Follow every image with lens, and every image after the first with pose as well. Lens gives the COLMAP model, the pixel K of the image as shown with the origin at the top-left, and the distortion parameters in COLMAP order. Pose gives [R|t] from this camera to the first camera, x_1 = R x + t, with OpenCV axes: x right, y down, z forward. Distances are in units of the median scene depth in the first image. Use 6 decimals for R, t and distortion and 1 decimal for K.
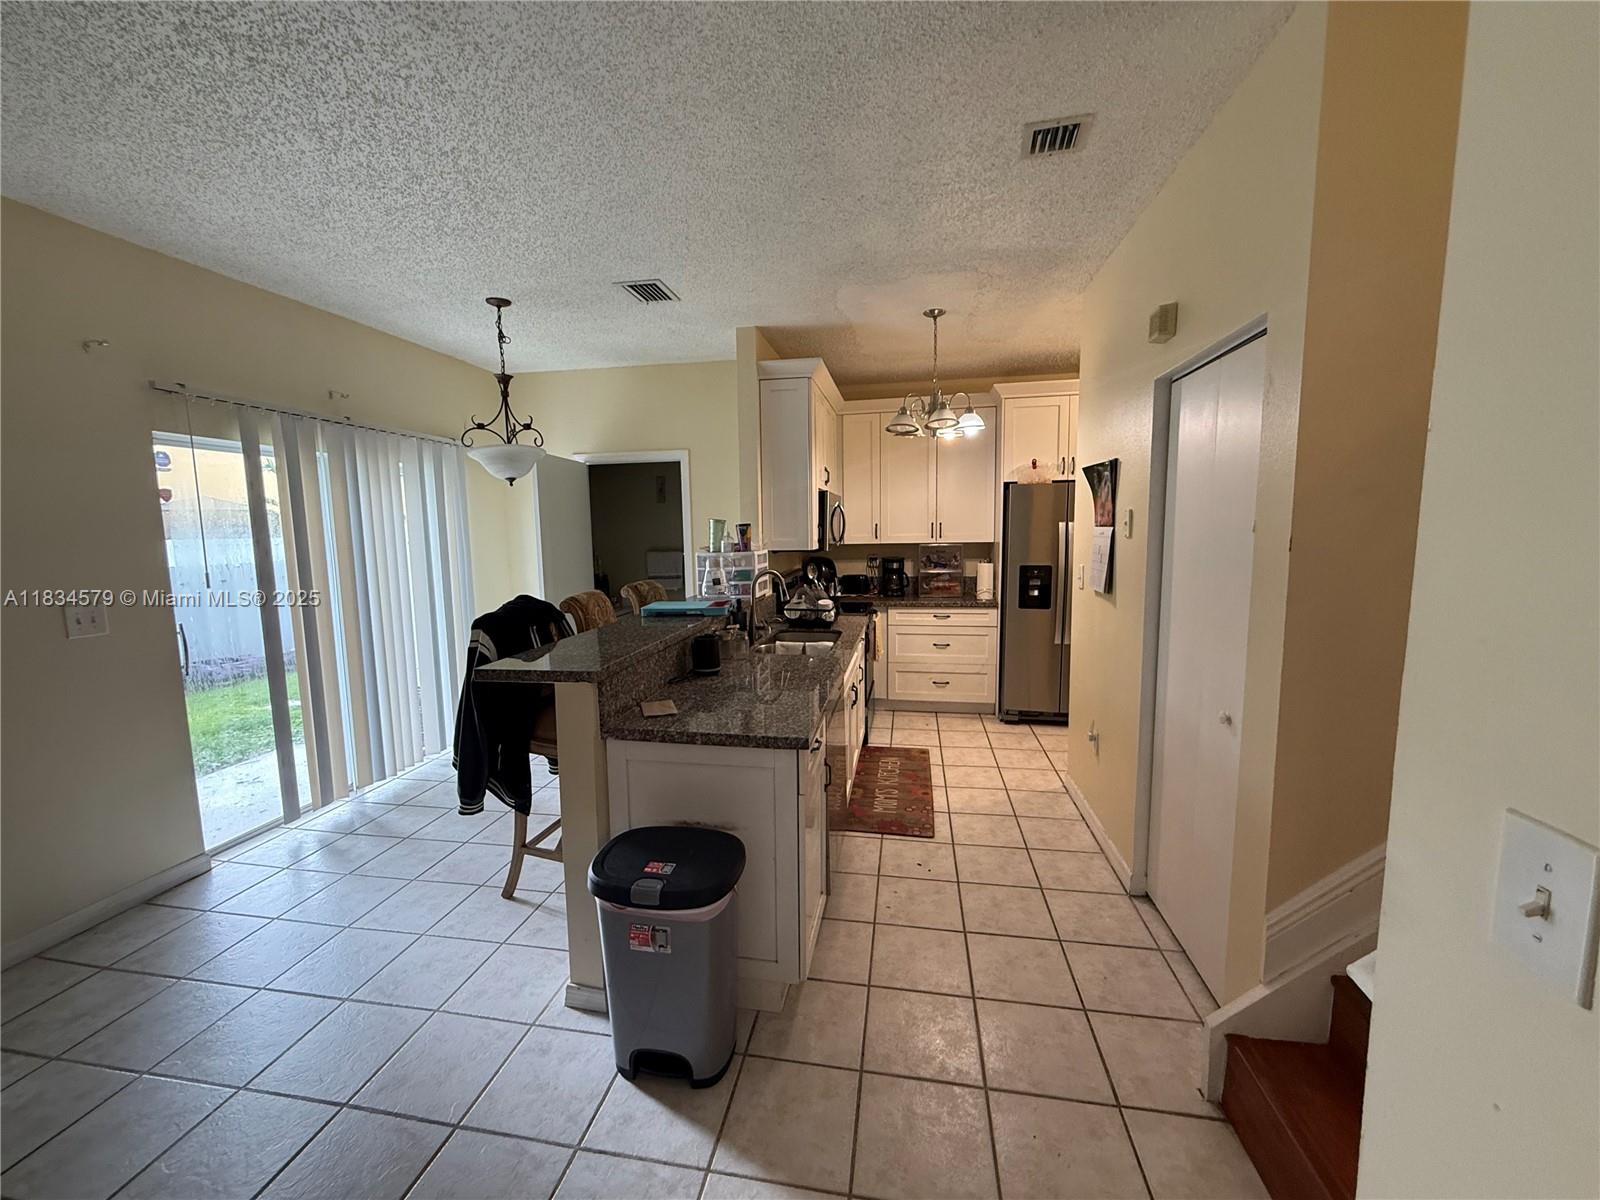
lens RADIAL K [[643.0, 0, 794.3], [0, 643.0, 598.7], [0, 0, 1]] dist [0.003746, 0.000128]
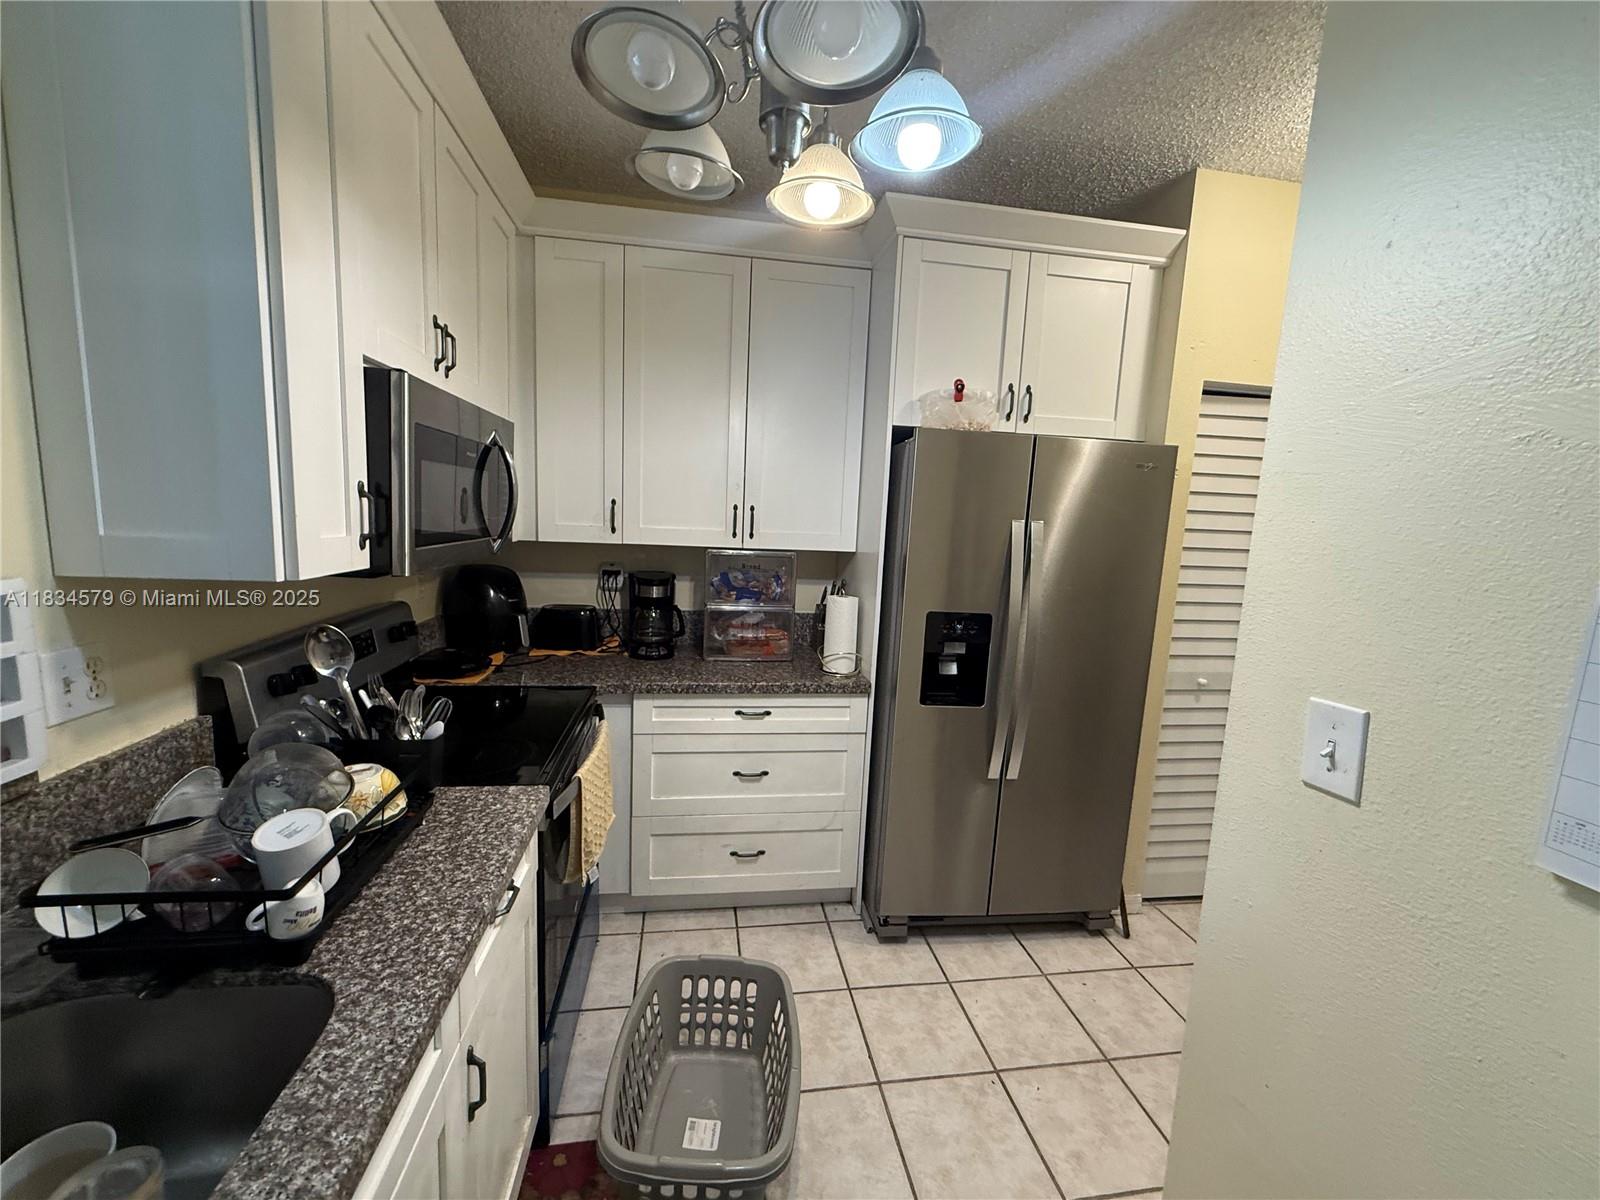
lens RADIAL K [[643.0, 0, 789.6], [0, 643.0, 598.2], [0, 0, 1]] dist [0.003746, 0.000128]
pose [[0.944832, 0.015638, 0.327182, 0.183239], [-0.024483, 0.999437, 0.022935, -0.113834], [-0.326639, -0.029681, 0.944683, 0.999154]]
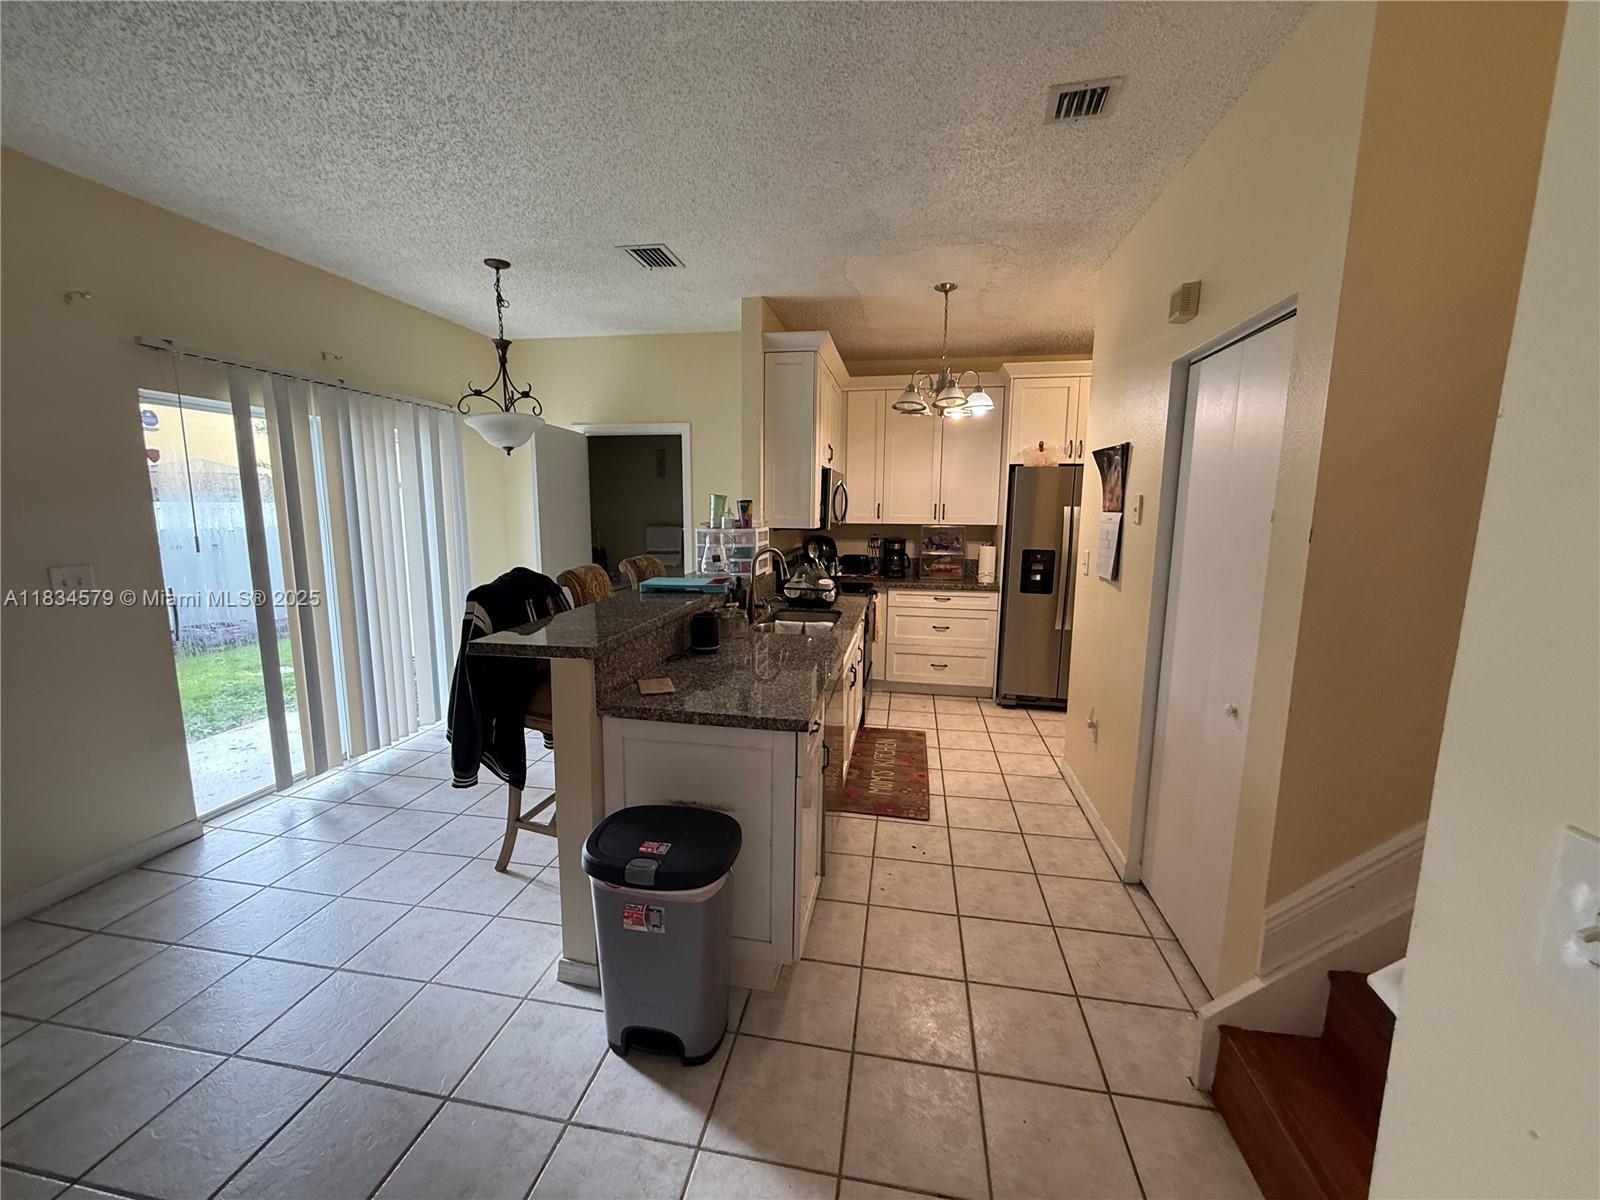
lens RADIAL K [[643.0, 0, 793.6], [0, 643.0, 598.9], [0, 0, 1]] dist [0.003746, 0.000128]
pose [[0.999697, 0.024373, 0.003343, -0.005595], [-0.024473, 0.999110, 0.034366, -0.001598], [-0.002502, -0.034437, 0.999404, 0.015914]]
